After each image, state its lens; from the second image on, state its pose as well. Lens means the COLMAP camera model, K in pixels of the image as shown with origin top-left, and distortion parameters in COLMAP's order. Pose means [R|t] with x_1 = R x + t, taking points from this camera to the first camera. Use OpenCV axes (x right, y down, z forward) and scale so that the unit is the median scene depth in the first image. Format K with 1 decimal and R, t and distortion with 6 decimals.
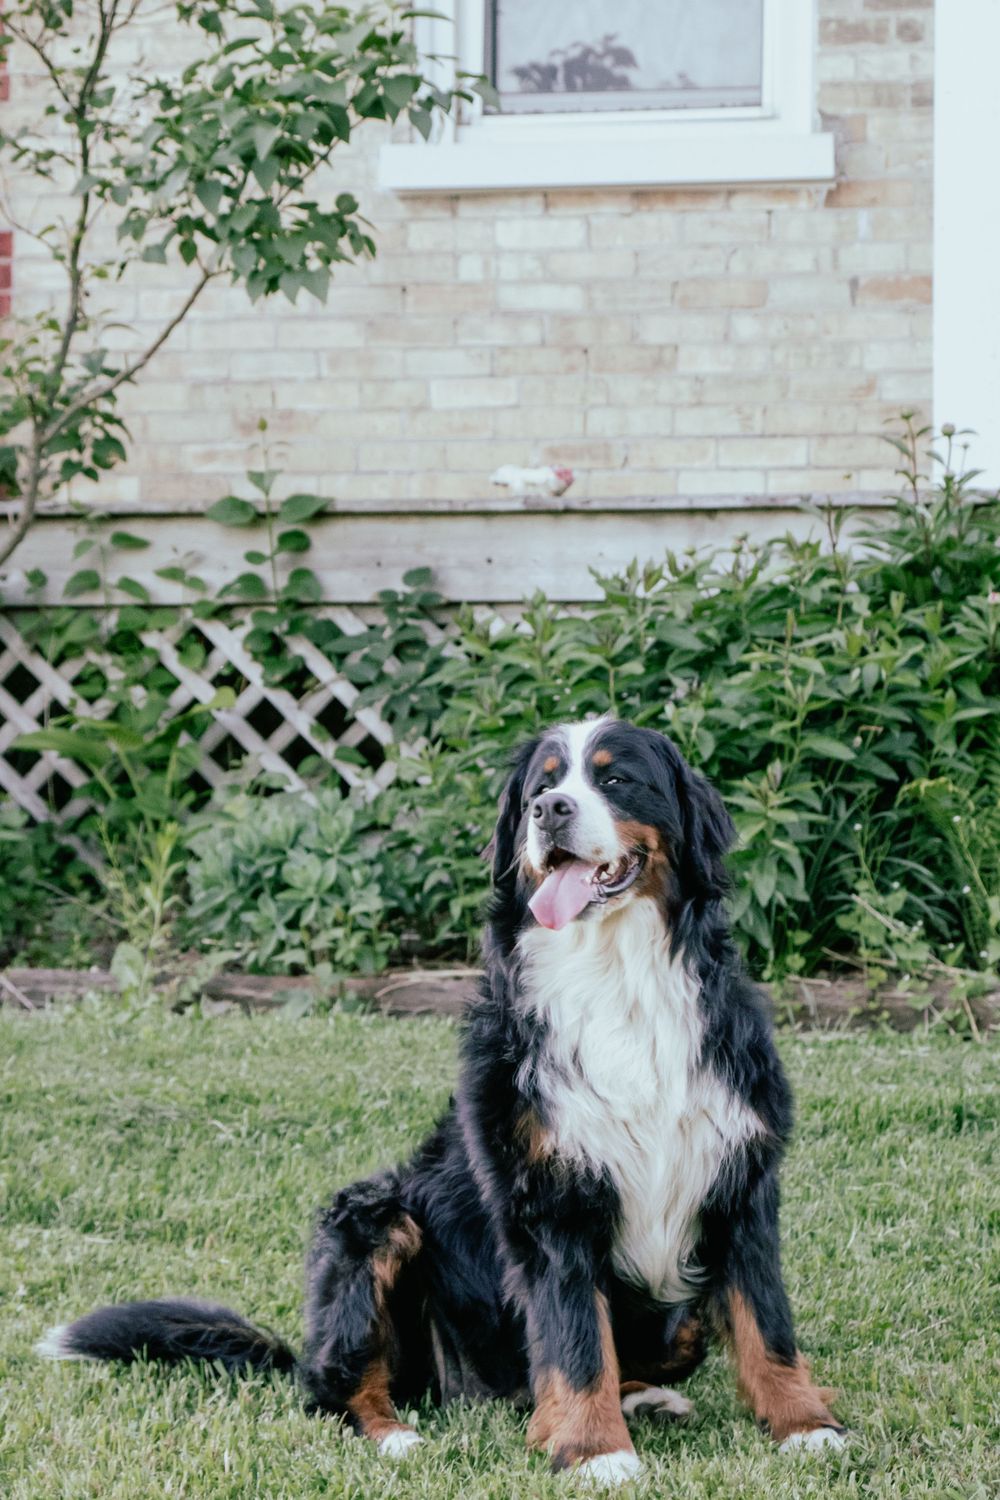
lens RADIAL K [[3816.6, 0, 501.0], [0, 3816.6, 745.1], [0, 0, 1]] dist [0.243723, 0.000000]
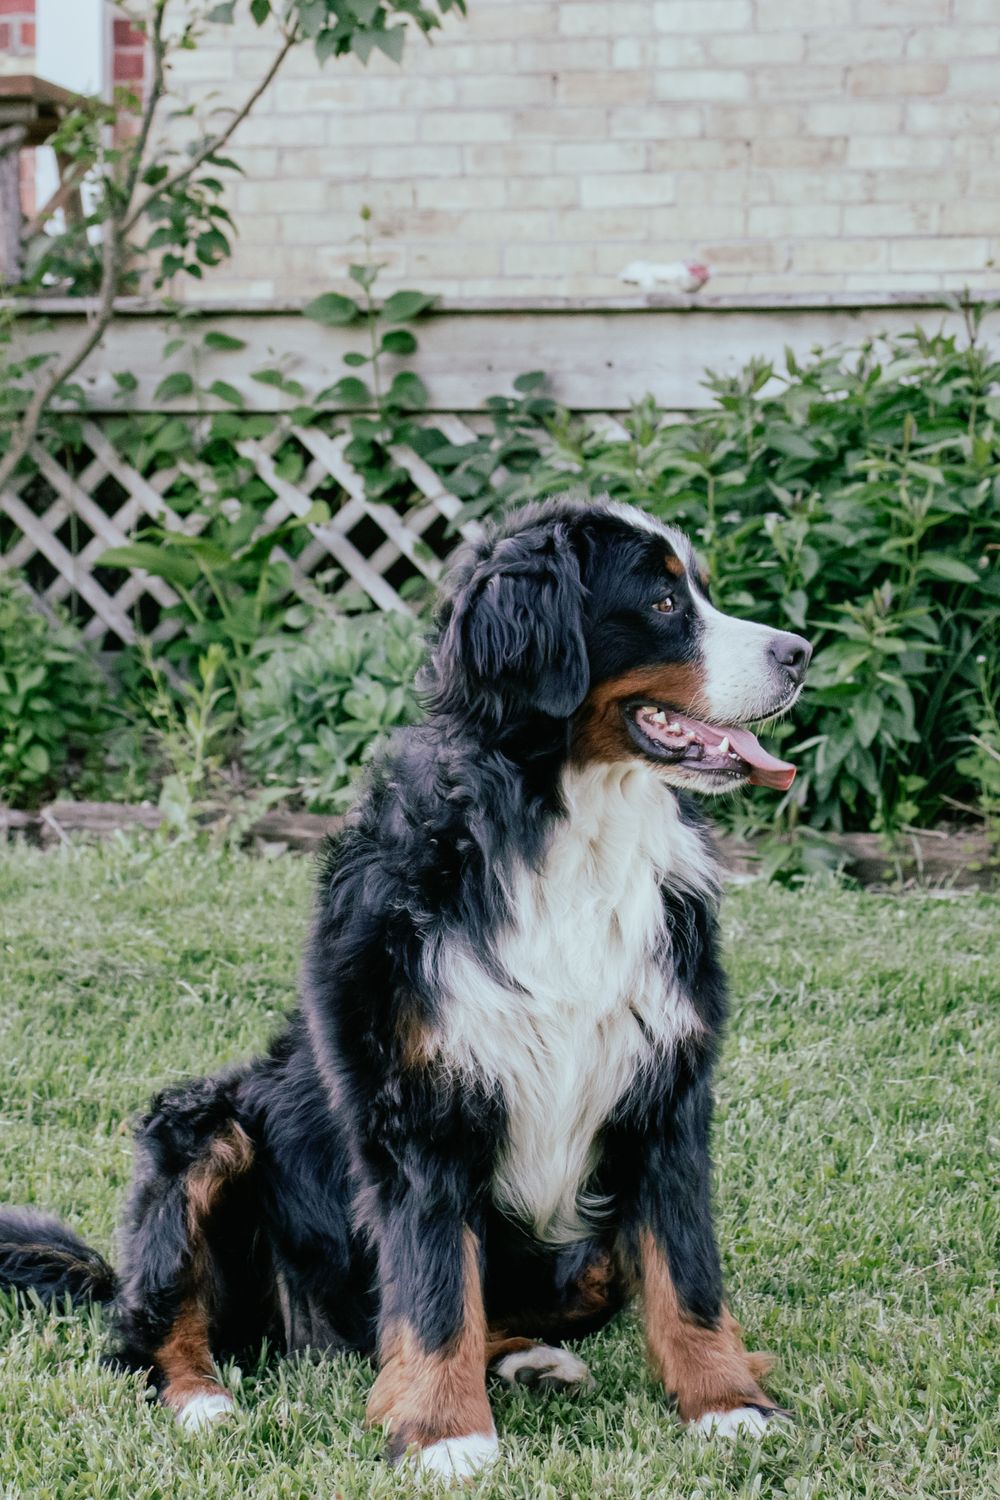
lens RADIAL K [[3524.8, 0, 500.1], [0, 3524.8, 756.9], [0, 0, 1]] dist [0.160946, 0.000000]
pose [[0.994777, 0.016858, -0.100669, 0.063811], [-0.012301, 0.998879, 0.045719, 0.007827], [0.101327, -0.044241, 0.993869, 0.173775]]
